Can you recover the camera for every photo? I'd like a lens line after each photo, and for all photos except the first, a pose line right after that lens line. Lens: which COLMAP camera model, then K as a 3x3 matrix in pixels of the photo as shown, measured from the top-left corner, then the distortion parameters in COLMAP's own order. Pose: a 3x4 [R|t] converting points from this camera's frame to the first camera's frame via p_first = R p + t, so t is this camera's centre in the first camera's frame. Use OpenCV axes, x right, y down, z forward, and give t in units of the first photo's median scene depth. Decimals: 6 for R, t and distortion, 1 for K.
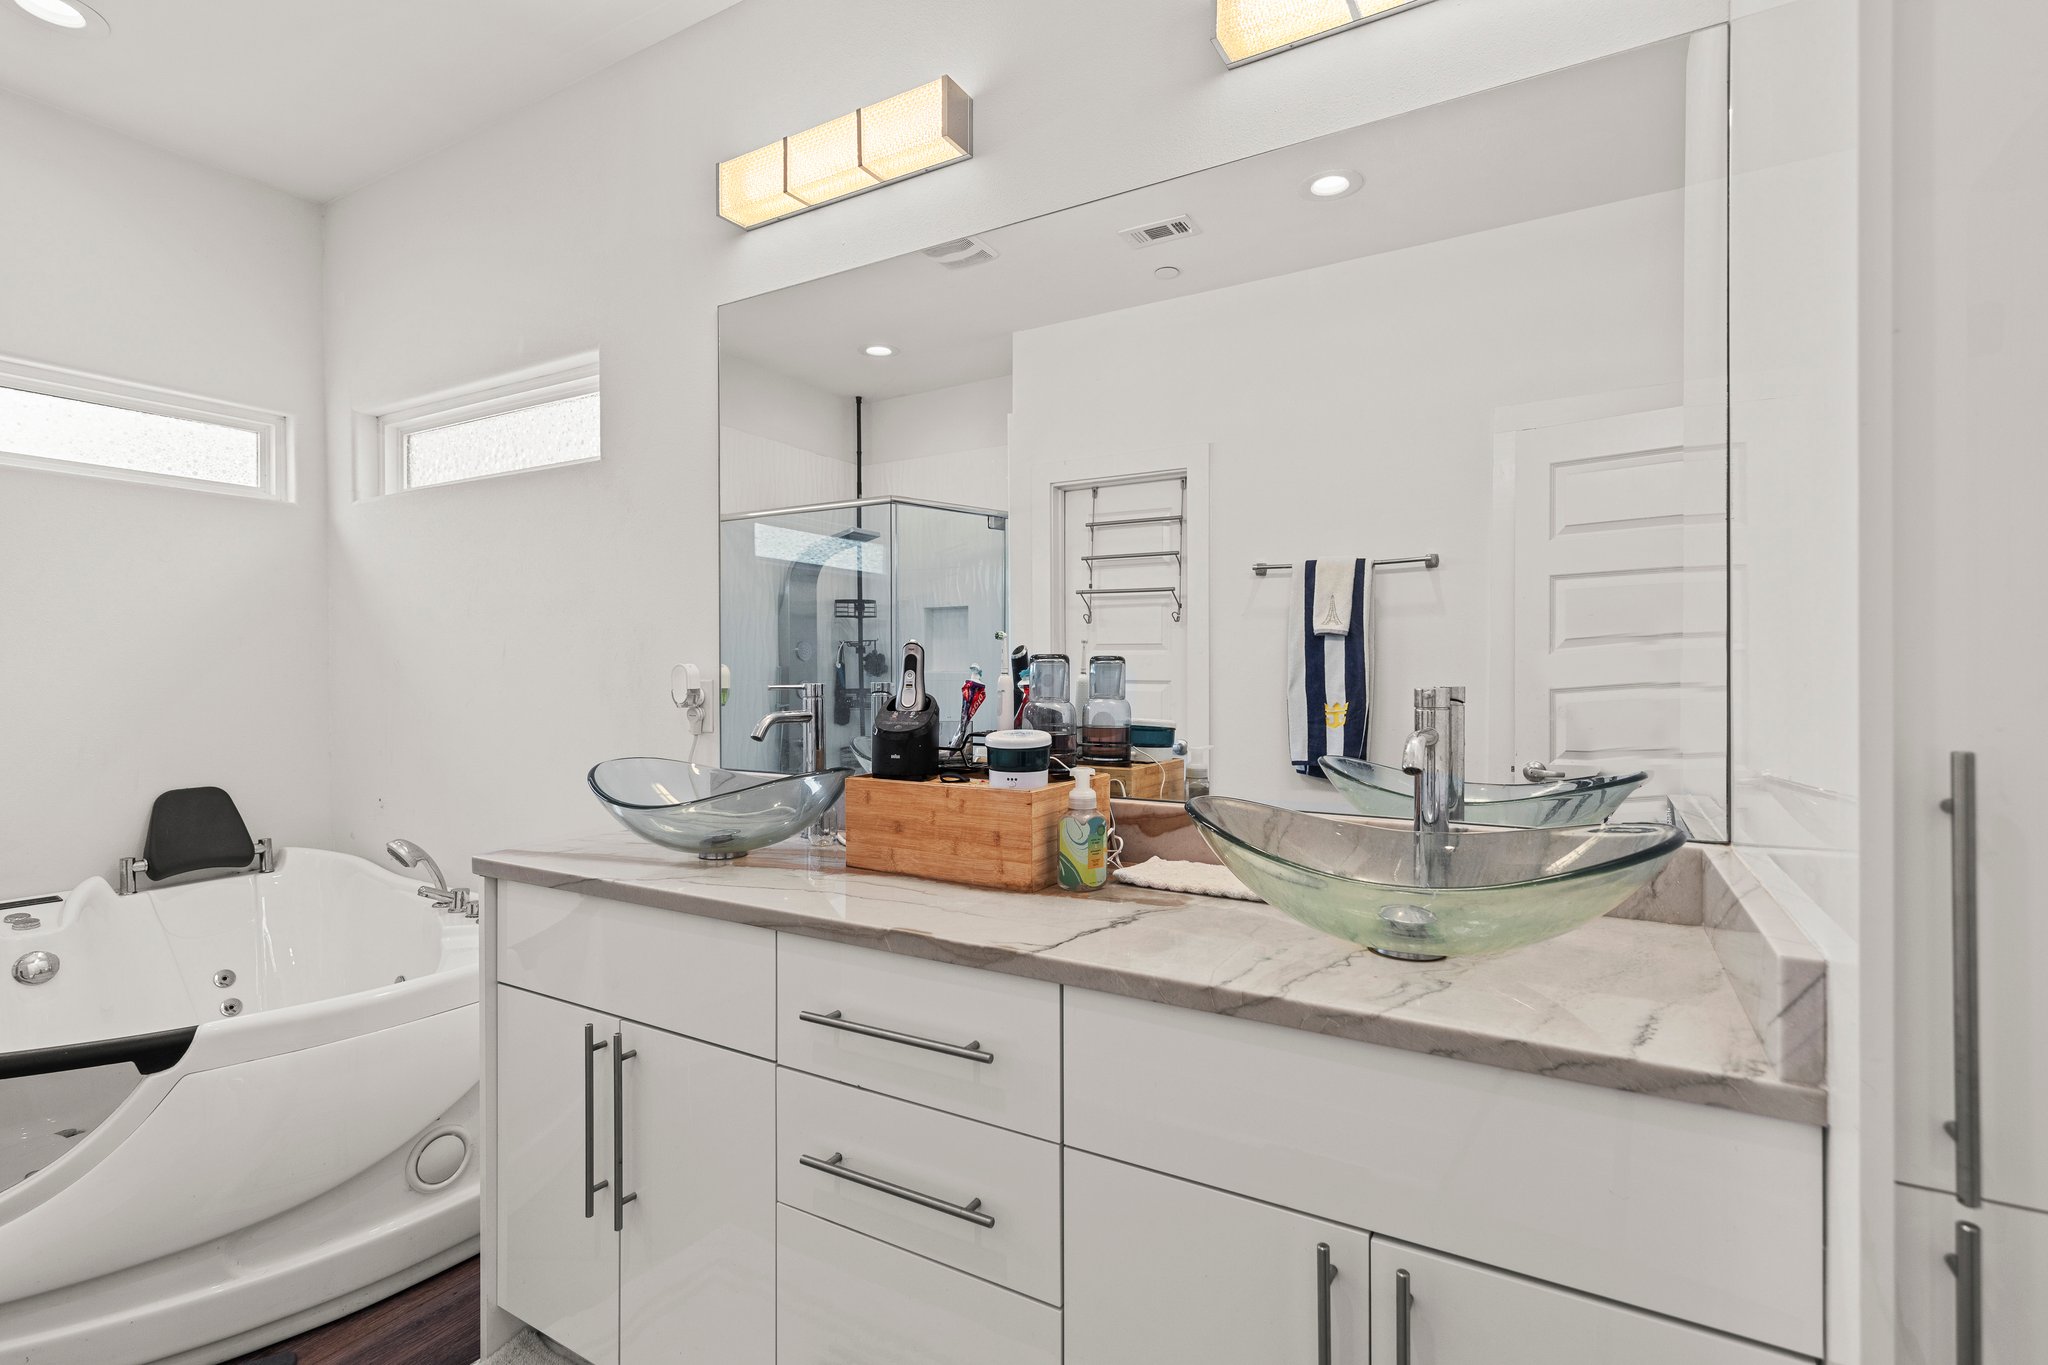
lens RADIAL K [[912.0, 0, 984.9], [0, 912.0, 685.4], [0, 0, 1]] dist [0.003133, 0.000109]
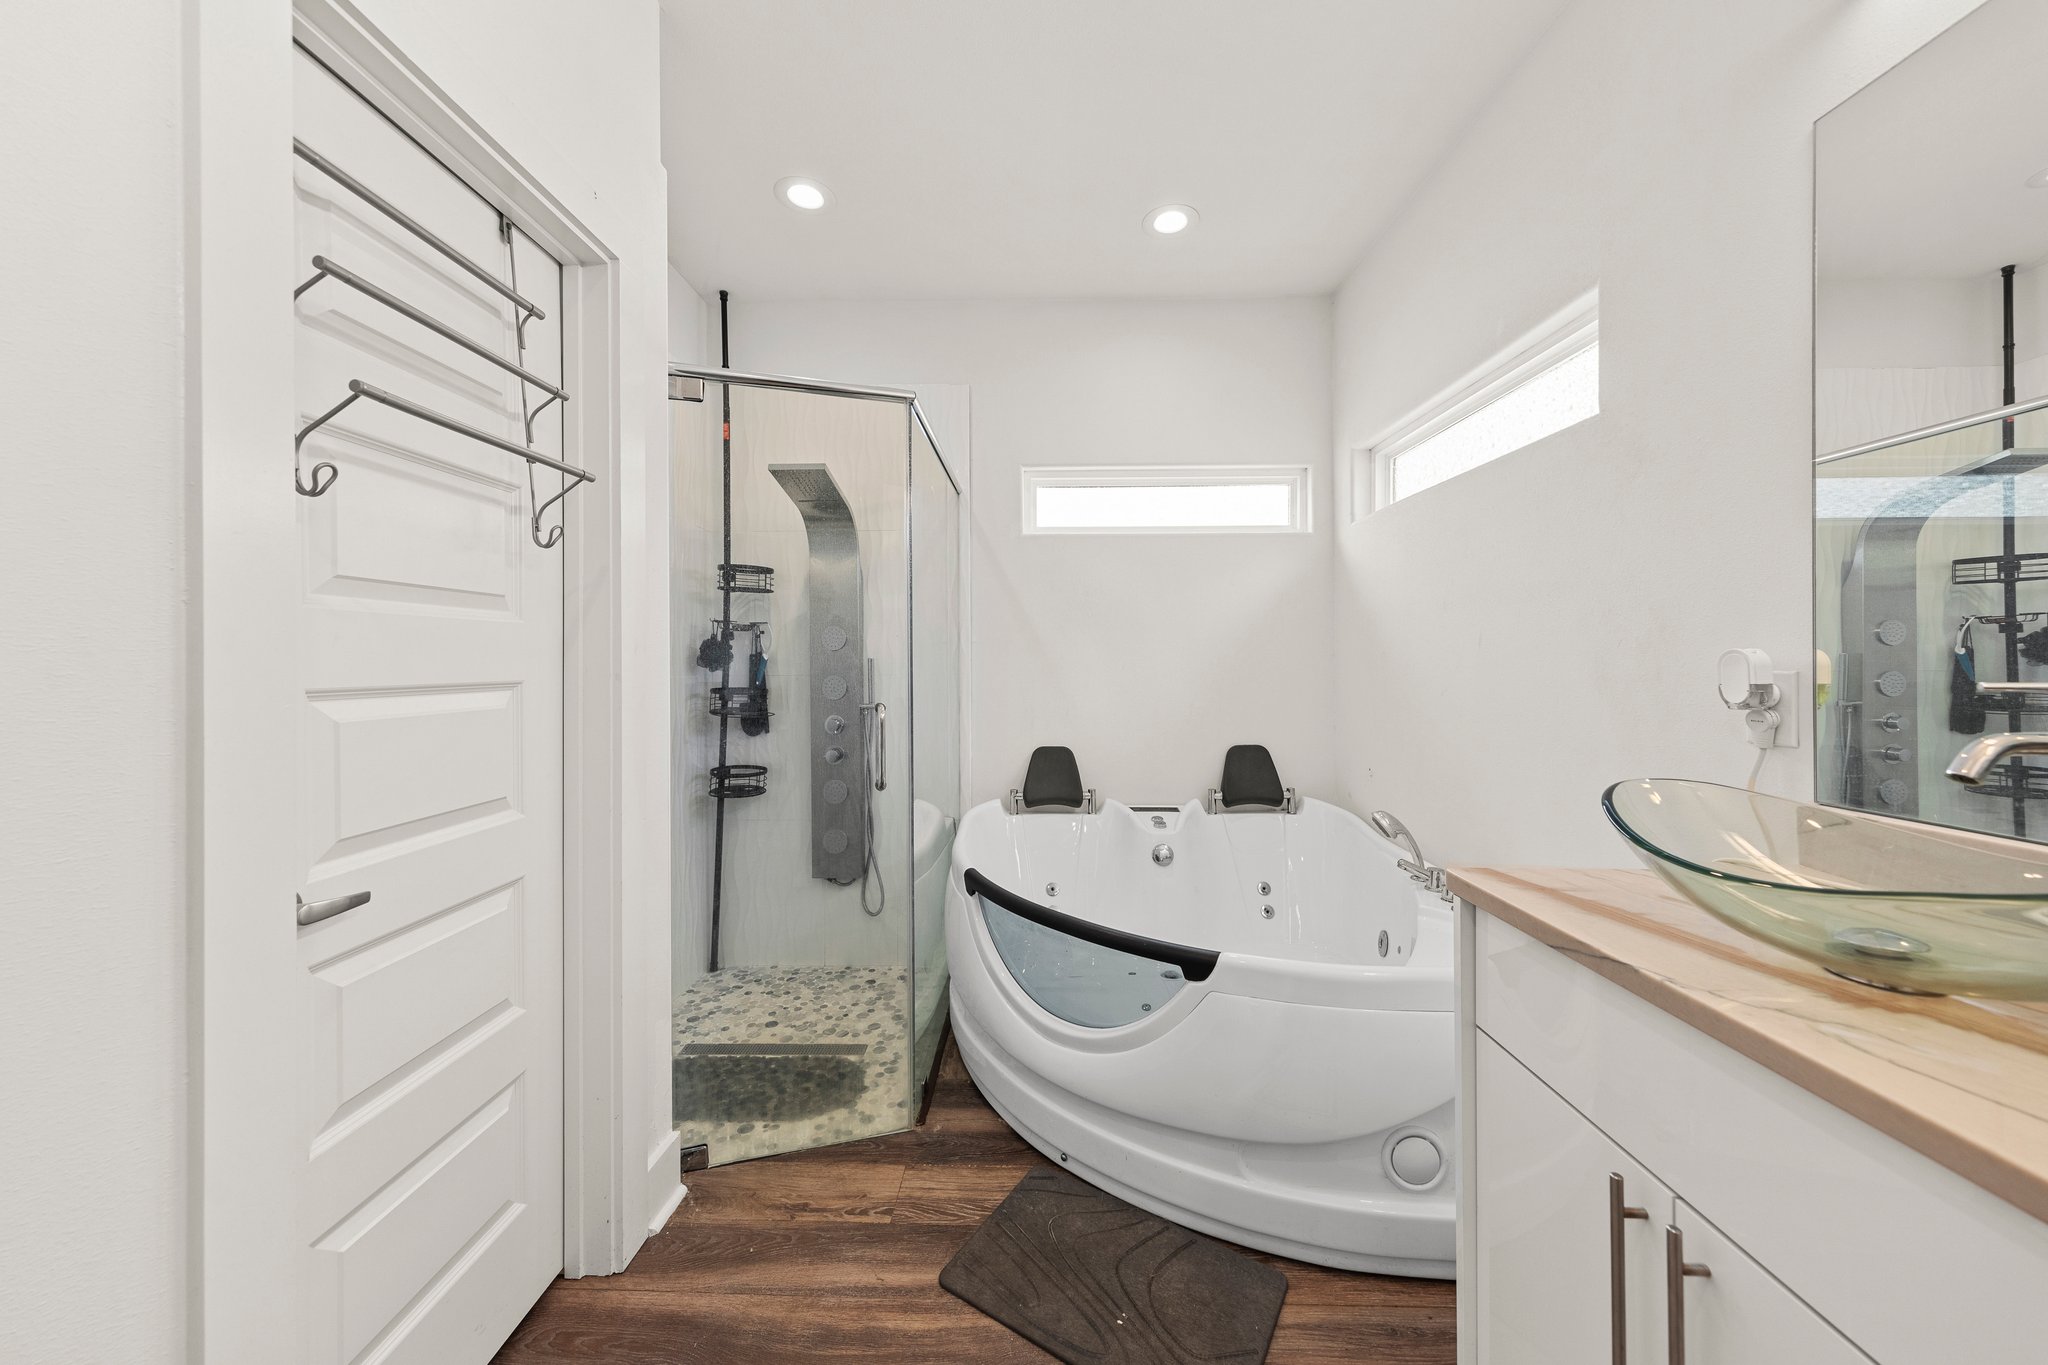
lens RADIAL K [[696.0, 0, 1045.2], [0, 696.0, 660.7], [0, 0, 1]] dist [0.008513, -0.001430]
pose [[0.507922, -0.005147, -0.861388, -0.108503], [-0.008404, 0.999905, -0.010930, -0.003163], [0.861362, 0.012791, 0.507830, 0.198525]]
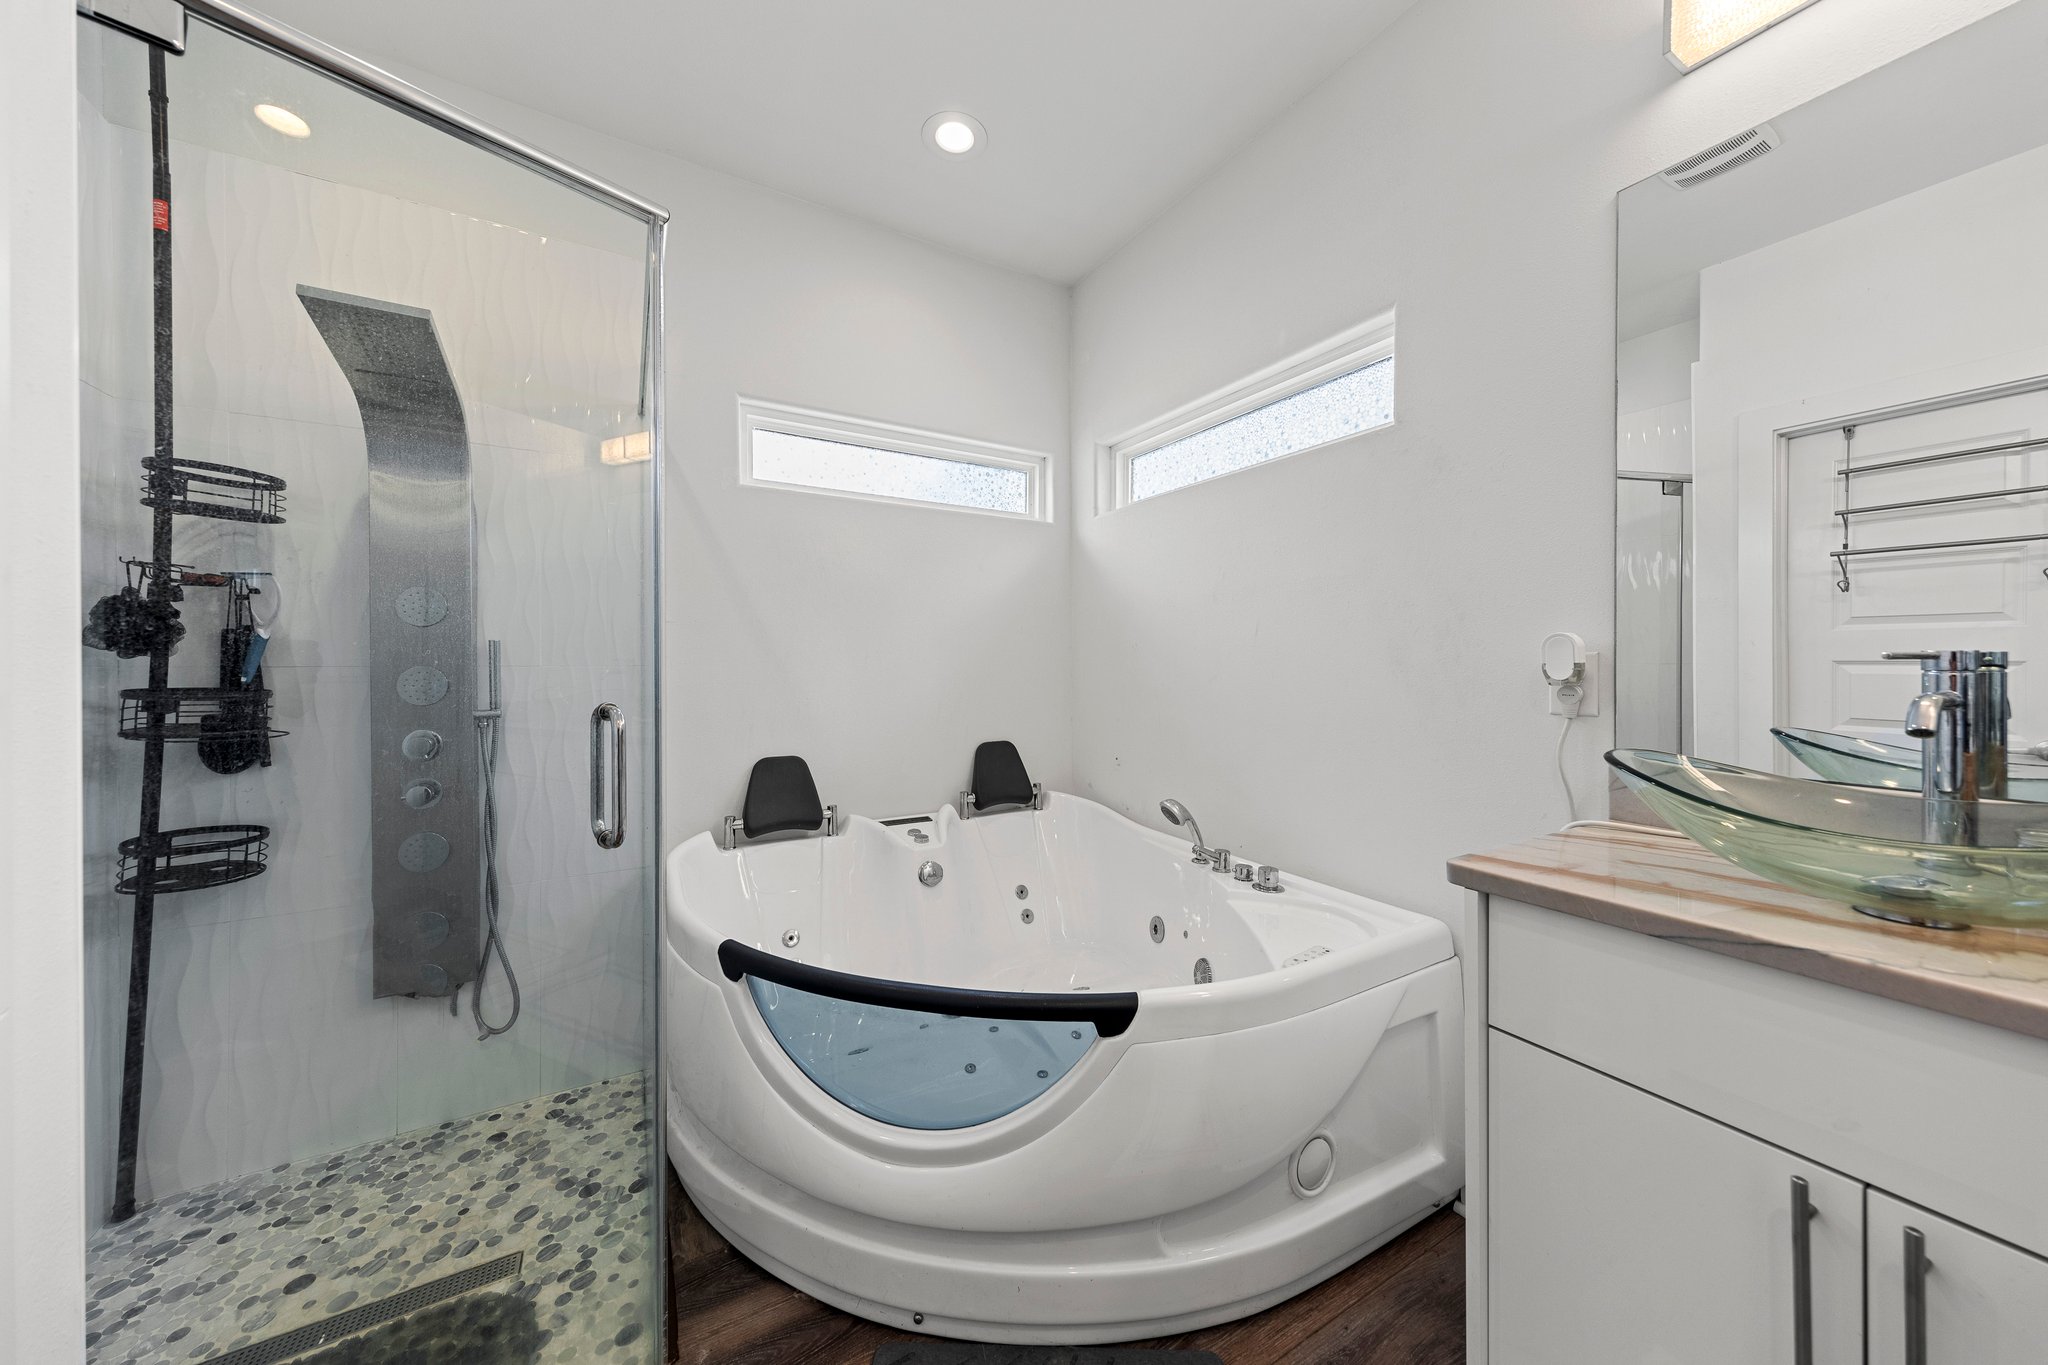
lens RADIAL K [[680.1, 0, 1026.6], [0, 680.1, 663.9], [0, 0, 1]] dist [0.008485, -0.001086]
pose [[0.871300, -0.000827, -0.490751, -0.369997], [-0.005753, 0.999913, -0.011898, 0.012807], [0.490718, 0.013190, 0.871219, 0.175178]]
